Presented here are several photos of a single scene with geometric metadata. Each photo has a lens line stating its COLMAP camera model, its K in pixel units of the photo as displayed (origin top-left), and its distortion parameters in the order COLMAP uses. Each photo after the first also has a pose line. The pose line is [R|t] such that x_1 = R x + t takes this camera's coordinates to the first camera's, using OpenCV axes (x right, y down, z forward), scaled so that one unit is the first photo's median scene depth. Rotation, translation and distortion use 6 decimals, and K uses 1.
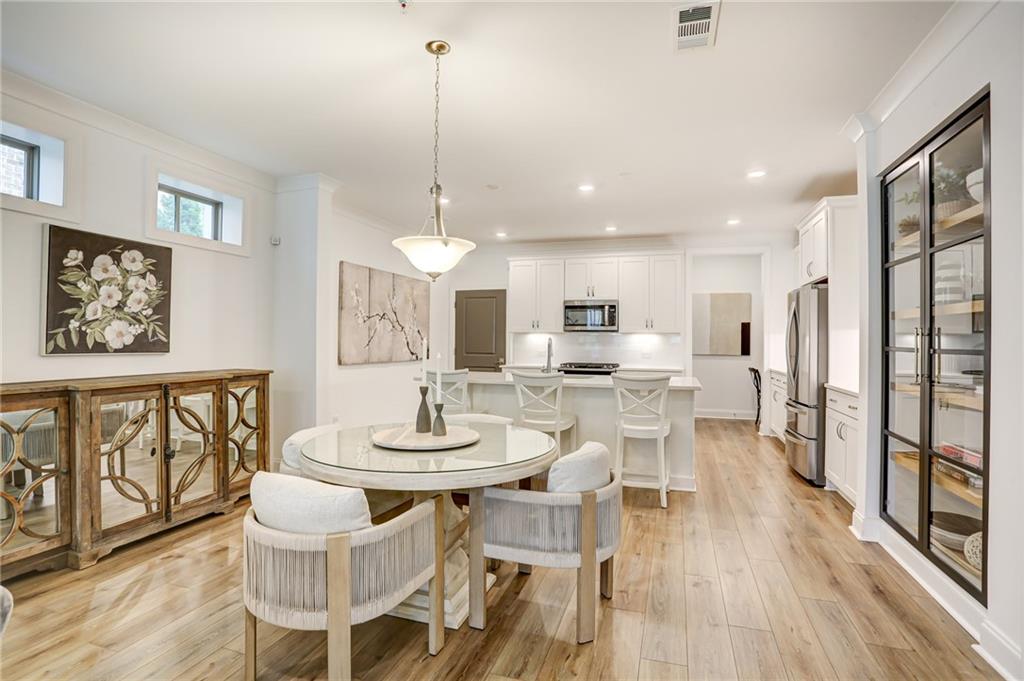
lens RADIAL K [[501.0, 0, 503.9], [0, 501.0, 336.8], [0, 0, 1]] dist [-0.073122, 0.030887]
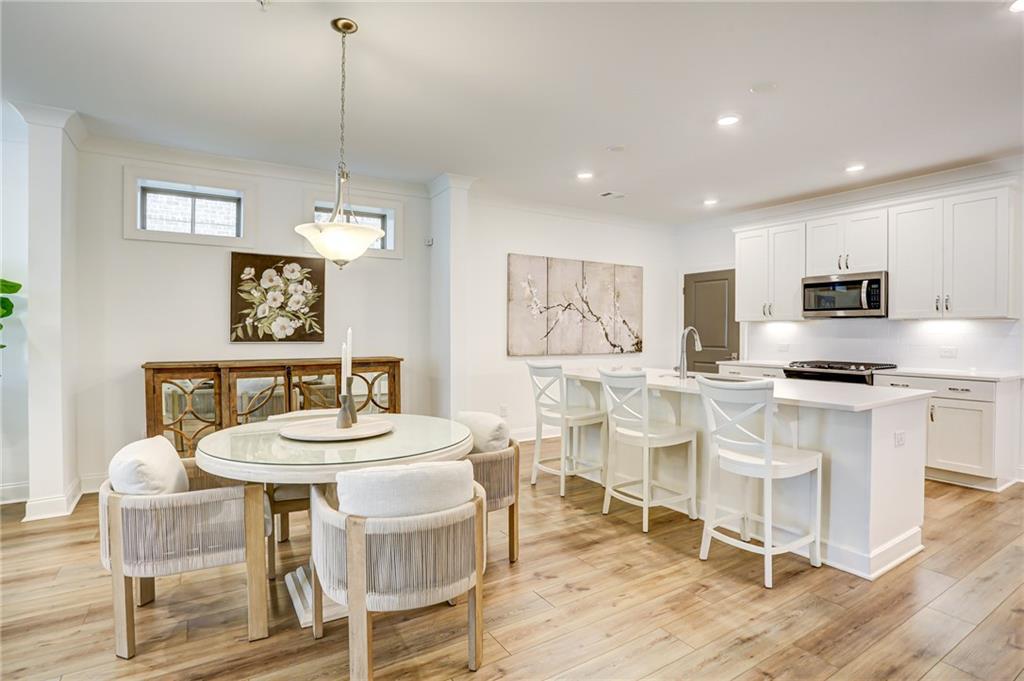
lens RADIAL K [[501.0, 0, 501.1], [0, 501.0, 339.4], [0, 0, 1]] dist [-0.073122, 0.030887]
pose [[0.762959, 0.004411, -0.646431, 0.435022], [0.008159, 0.999831, 0.016452, 0.007707], [0.646395, -0.017826, 0.762795, 0.283420]]
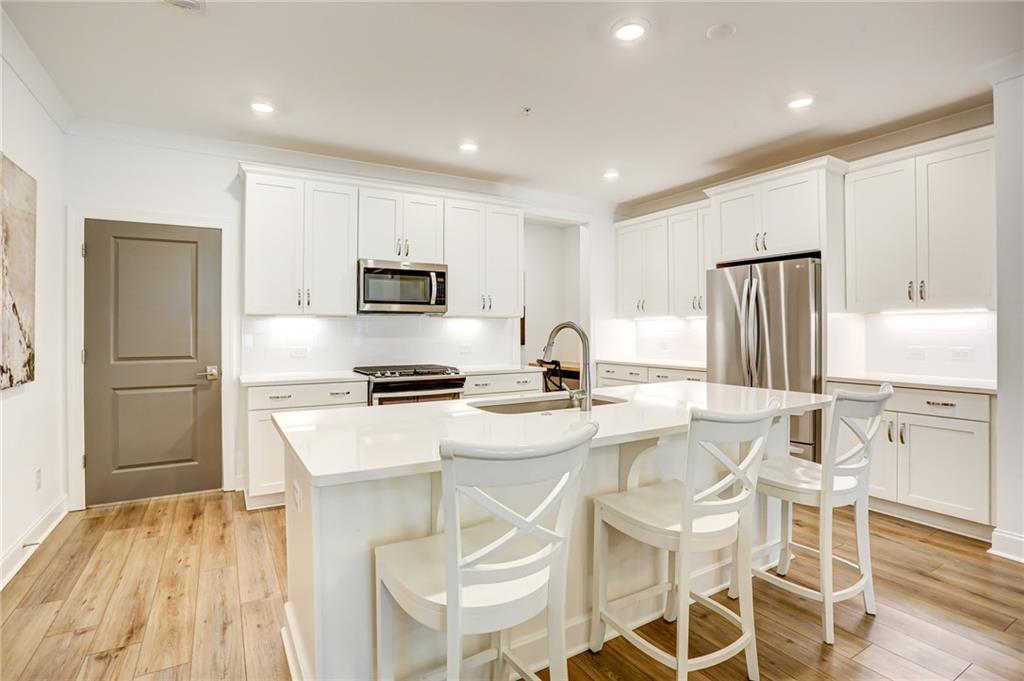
lens RADIAL K [[501.0, 0, 501.8], [0, 501.0, 331.3], [0, 0, 1]] dist [-0.073122, 0.030887]
pose [[0.660866, -0.011493, 0.750416, -0.349052], [0.003079, 0.999916, 0.012602, 0.006036], [-0.750498, -0.006017, 0.660845, 0.892543]]
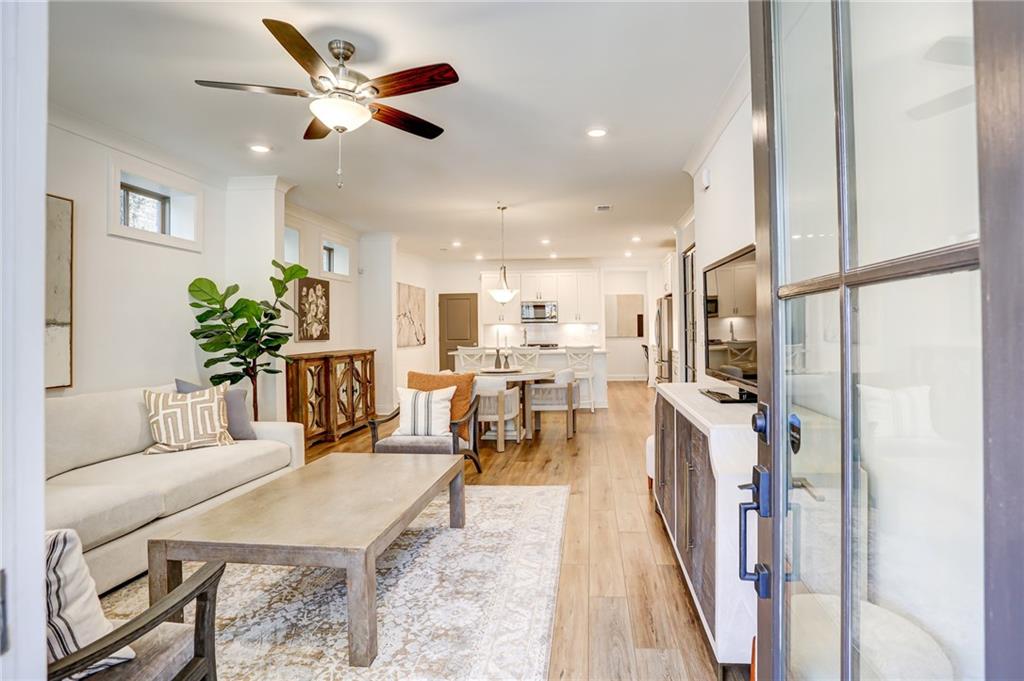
lens RADIAL K [[544.6, 0, 545.1], [0, 544.6, 325.0], [0, 0, 1]] dist [-0.024552, 0.003586]
pose [[0.969276, -0.017229, 0.245373, -0.363706], [0.017302, 0.999849, 0.001858, -0.011152], [-0.245368, 0.002445, 0.969427, -0.998375]]
